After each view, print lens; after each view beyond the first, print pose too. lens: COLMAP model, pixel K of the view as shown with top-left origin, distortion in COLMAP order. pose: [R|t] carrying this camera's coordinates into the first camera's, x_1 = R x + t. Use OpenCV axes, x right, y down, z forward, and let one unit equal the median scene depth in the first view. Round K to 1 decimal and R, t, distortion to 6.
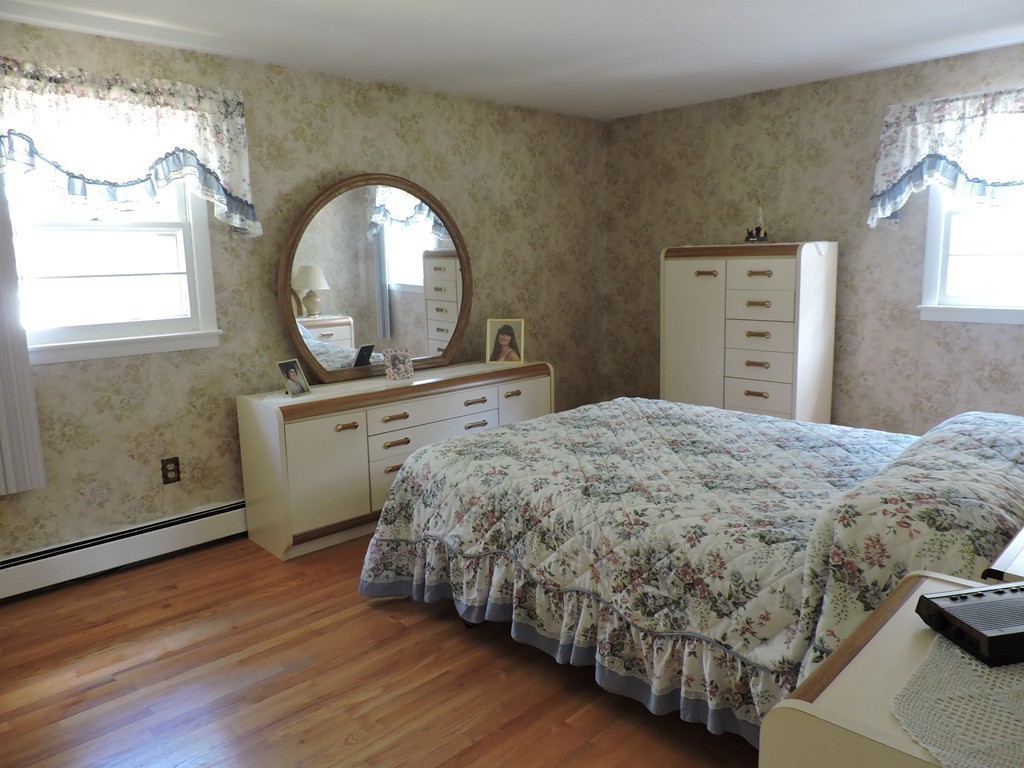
lens RADIAL K [[727.7, 0, 517.1], [0, 727.7, 388.3], [0, 0, 1]] dist [-0.017331, -0.002257]
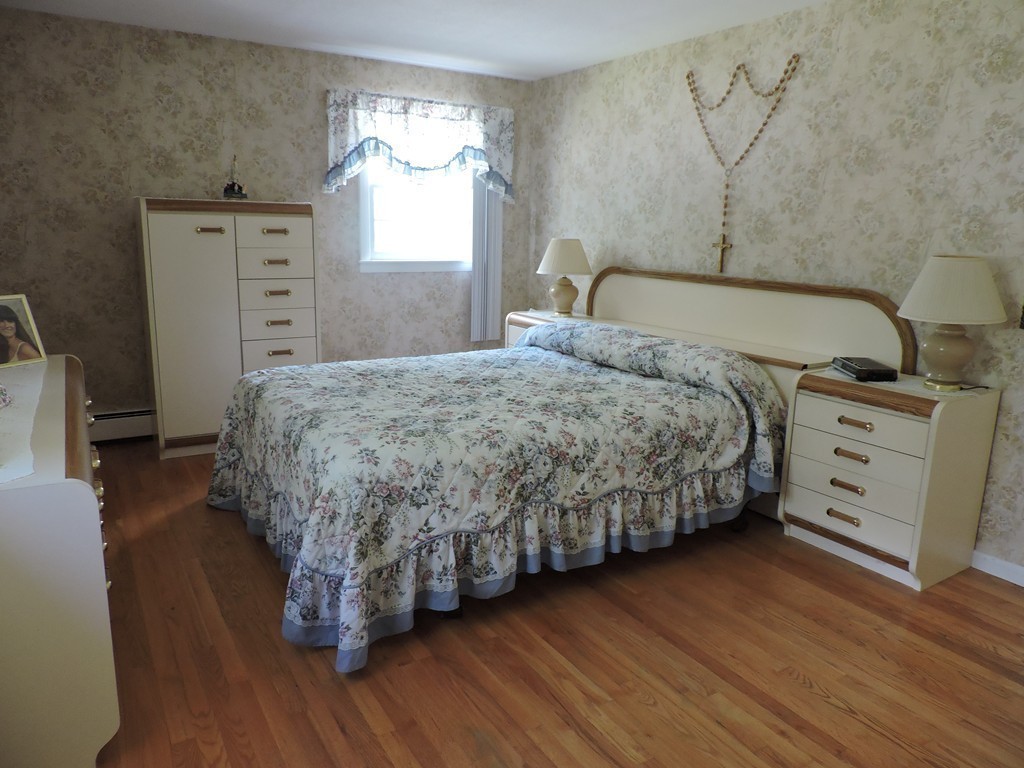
lens RADIAL K [[727.7, 0, 517.1], [0, 727.7, 388.3], [0, 0, 1]] dist [-0.017331, -0.002257]
pose [[0.207352, -0.182750, 0.961045, -0.891965], [0.144485, 0.977343, 0.154676, -0.081202], [-0.967538, 0.106784, 0.229059, 0.714337]]
